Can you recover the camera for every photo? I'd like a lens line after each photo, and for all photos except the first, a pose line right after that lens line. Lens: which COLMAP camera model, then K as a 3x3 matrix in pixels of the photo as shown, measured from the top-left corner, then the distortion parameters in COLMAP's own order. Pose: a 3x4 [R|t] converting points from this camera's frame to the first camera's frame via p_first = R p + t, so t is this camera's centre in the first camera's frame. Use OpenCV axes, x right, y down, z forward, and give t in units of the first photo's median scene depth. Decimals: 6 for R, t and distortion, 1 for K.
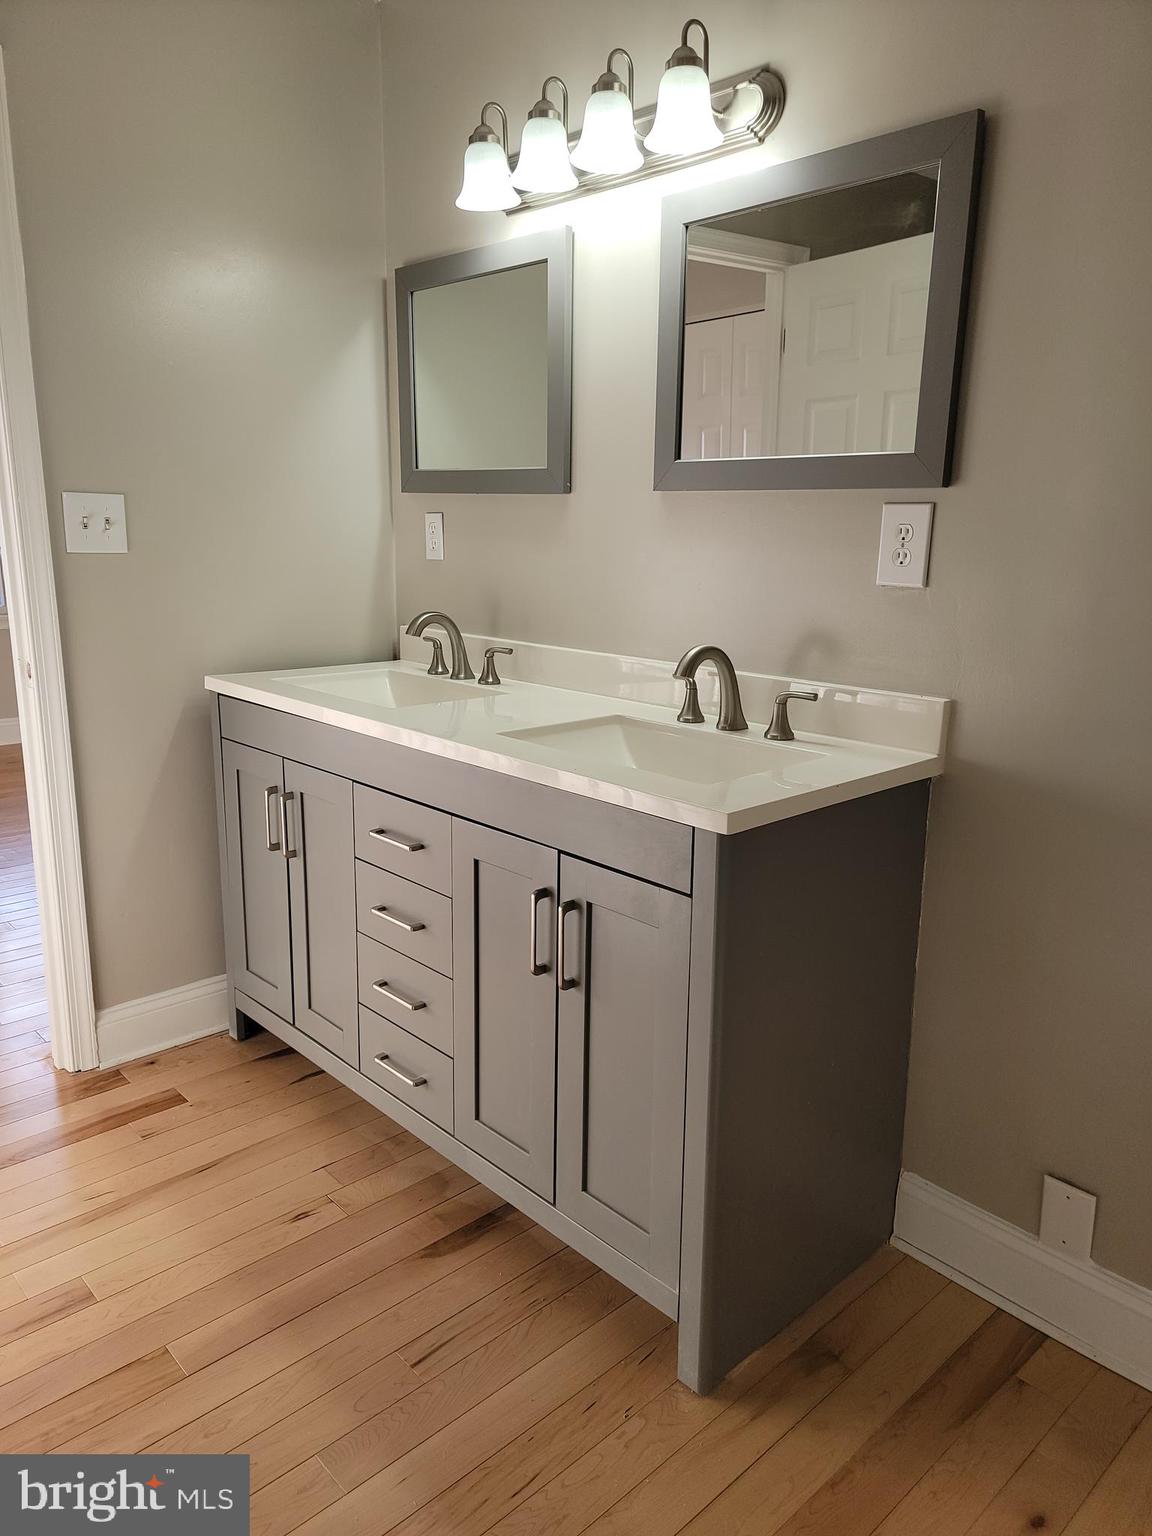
lens RADIAL K [[1071.0, 0, 579.2], [0, 1071.0, 763.1], [0, 0, 1]] dist [0.074356, -0.042019]
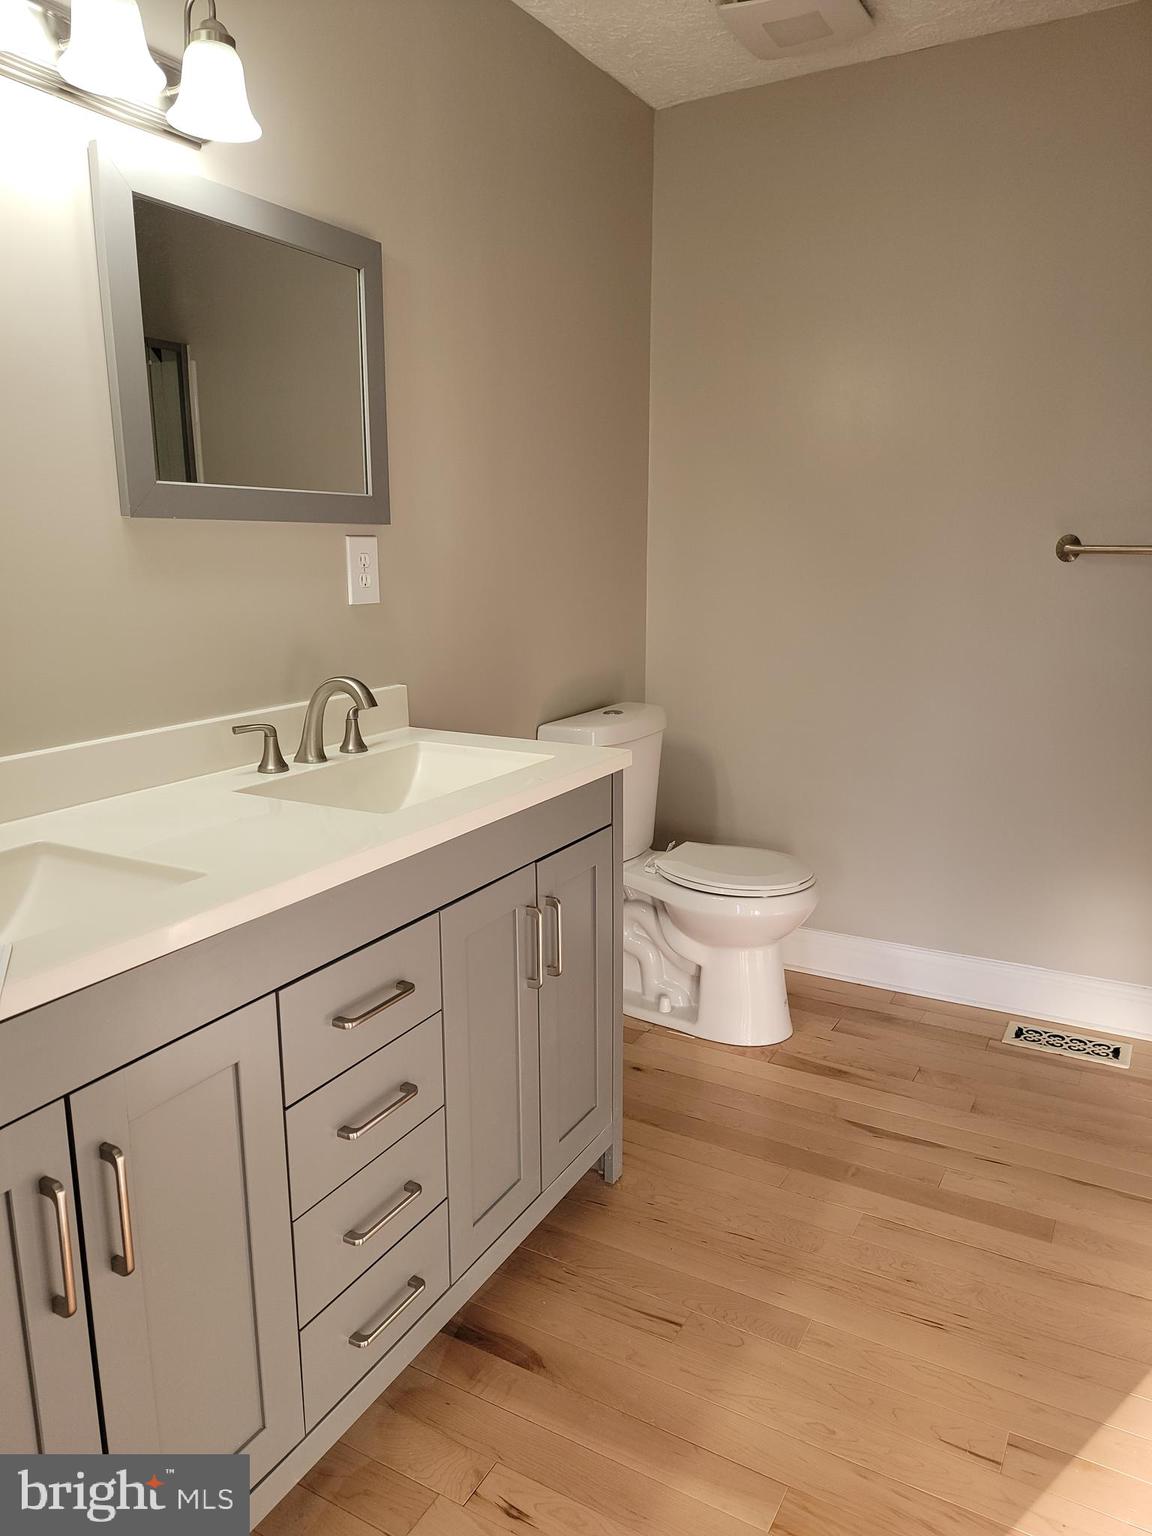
lens RADIAL K [[1071.0, 0, 579.7], [0, 1071.0, 770.9], [0, 0, 1]] dist [0.074356, -0.042019]
pose [[-0.301209, -0.195293, 0.933346, -0.964812], [0.228662, 0.935451, 0.269527, -0.259068], [-0.925736, 0.294605, -0.237110, 1.118658]]
